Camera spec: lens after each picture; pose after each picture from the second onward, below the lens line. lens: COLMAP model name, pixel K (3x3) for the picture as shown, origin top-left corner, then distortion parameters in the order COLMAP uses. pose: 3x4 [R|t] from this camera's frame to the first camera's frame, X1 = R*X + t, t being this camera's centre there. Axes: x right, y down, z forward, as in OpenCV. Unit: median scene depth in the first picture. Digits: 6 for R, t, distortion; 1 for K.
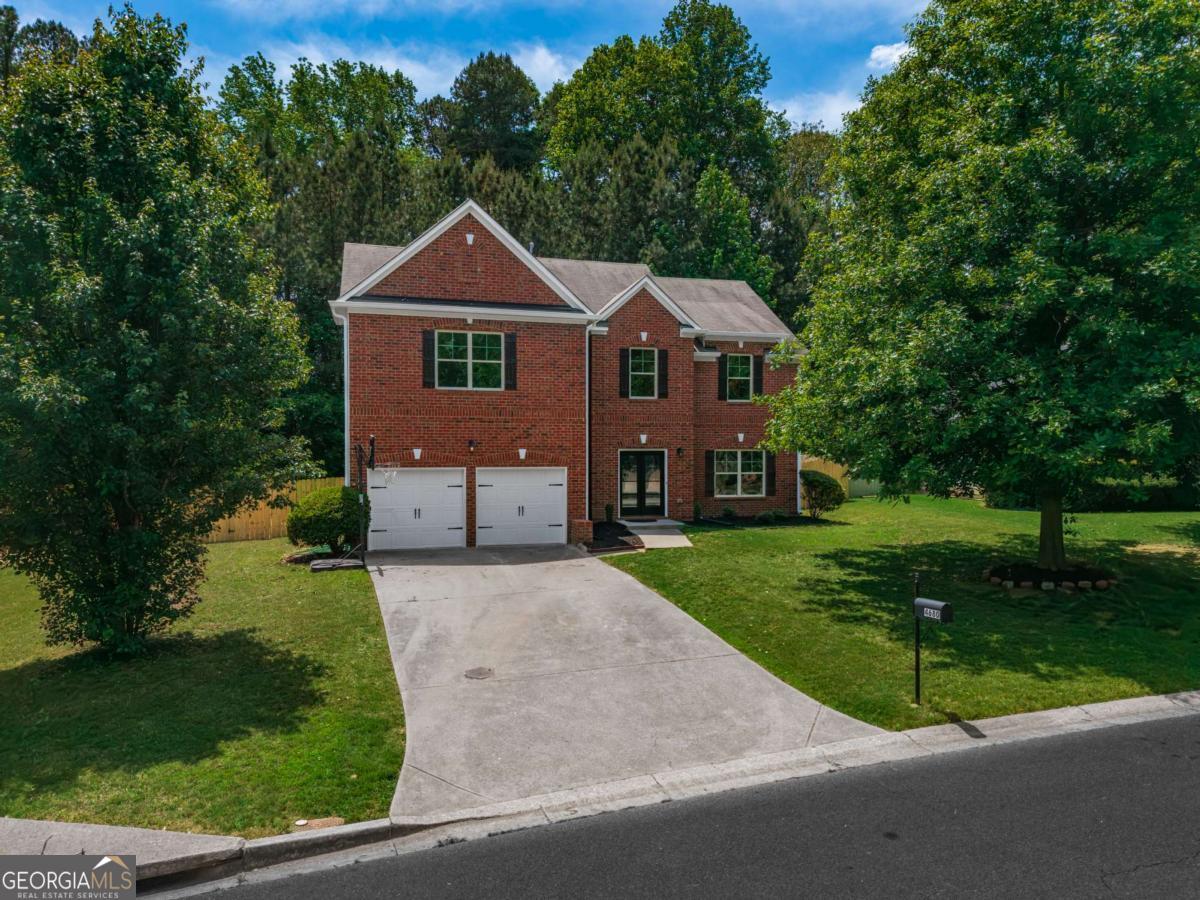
lens RADIAL K [[812.9, 0, 600.0], [0, 812.9, 450.0], [0, 0, 1]] dist [-0.001193, -0.001049]
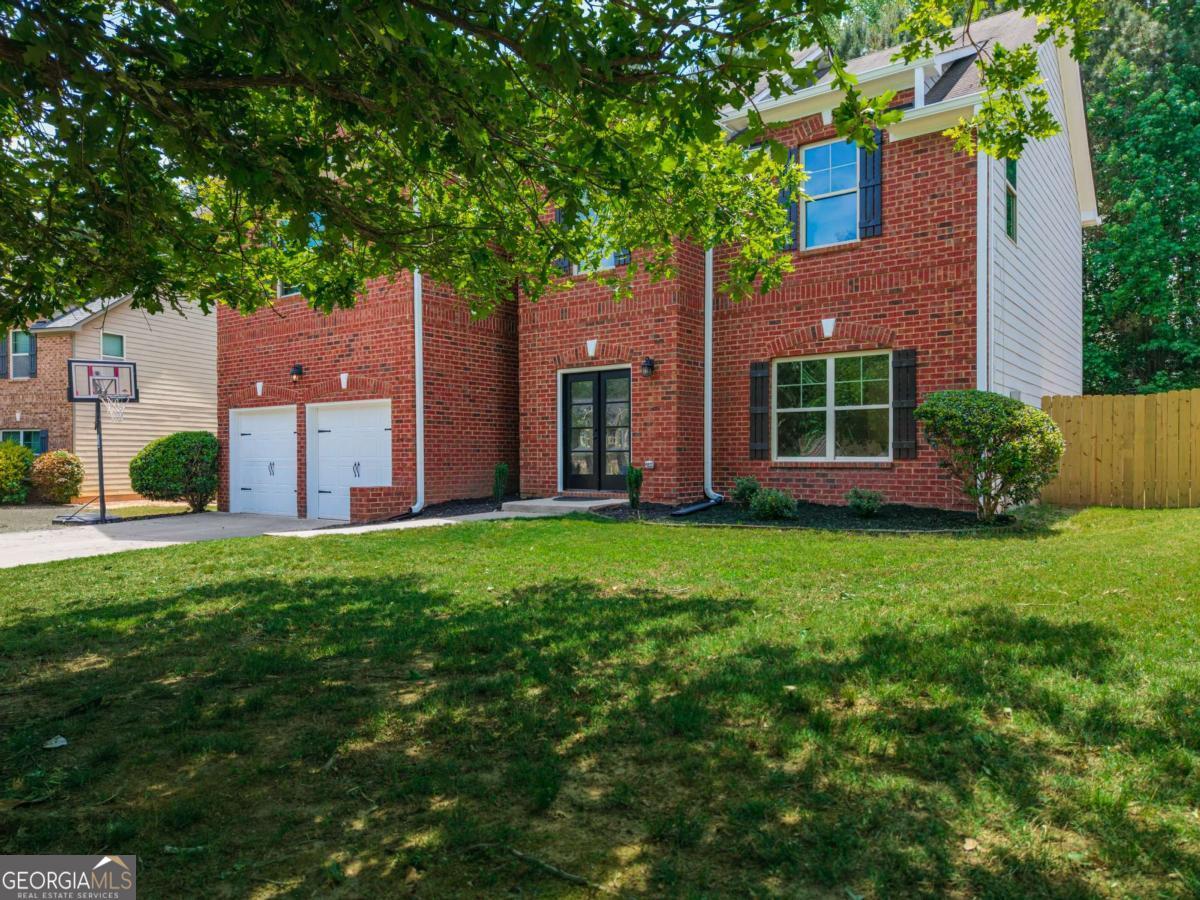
lens RADIAL K [[812.9, 0, 600.0], [0, 812.9, 450.0], [0, 0, 1]] dist [-0.001193, -0.001049]
pose [[0.600710, -0.003032, -0.799461, 0.562574], [0.003234, 0.999994, -0.001363, 0.063266], [0.799461, -0.001767, 0.600716, 0.794401]]
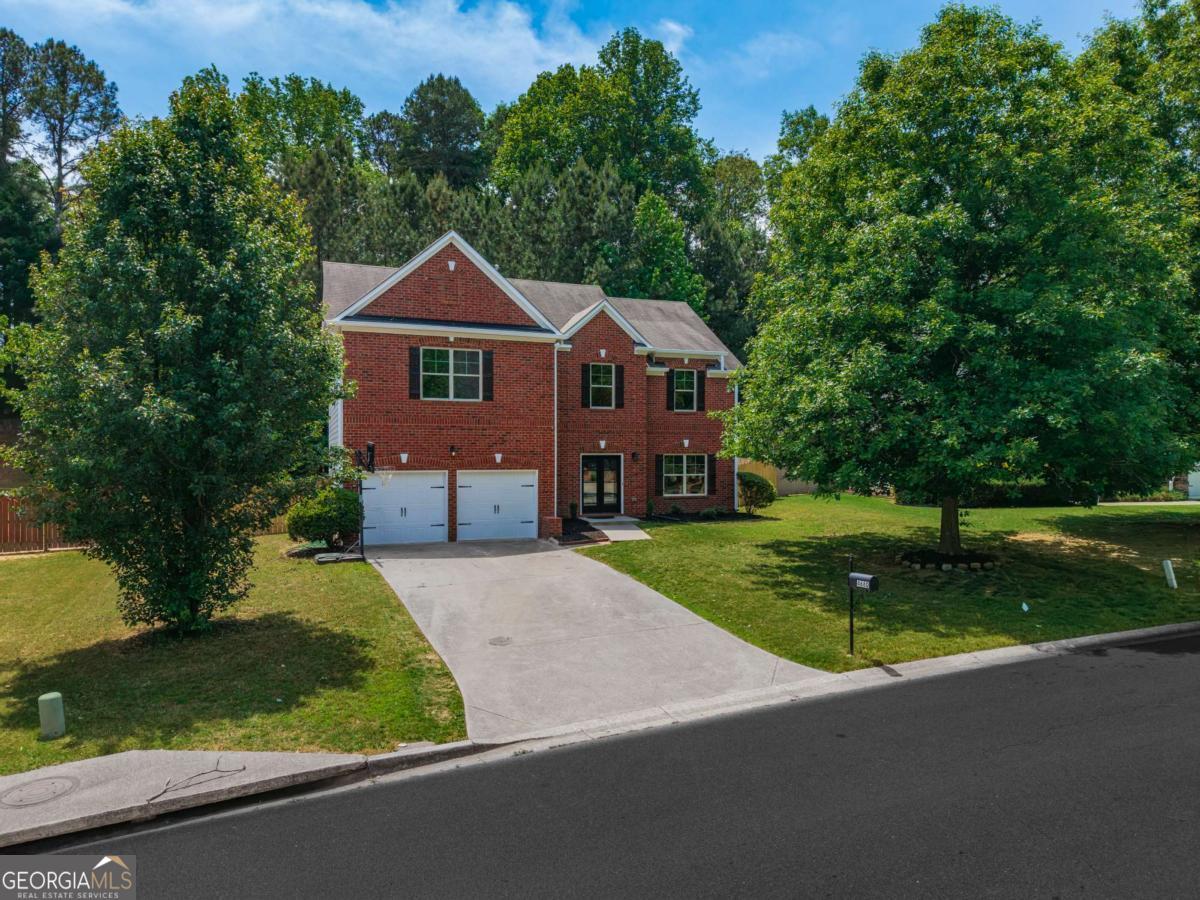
lens RADIAL K [[789.3, 0, 600.0], [0, 789.3, 450.0], [0, 0, 1]] dist [-0.002036, -0.003801]
pose [[0.995877, 0.001672, 0.090698, -0.055888], [-0.001533, 0.999998, -0.001597, -0.005049], [-0.090701, 0.001452, 0.995877, -0.098591]]
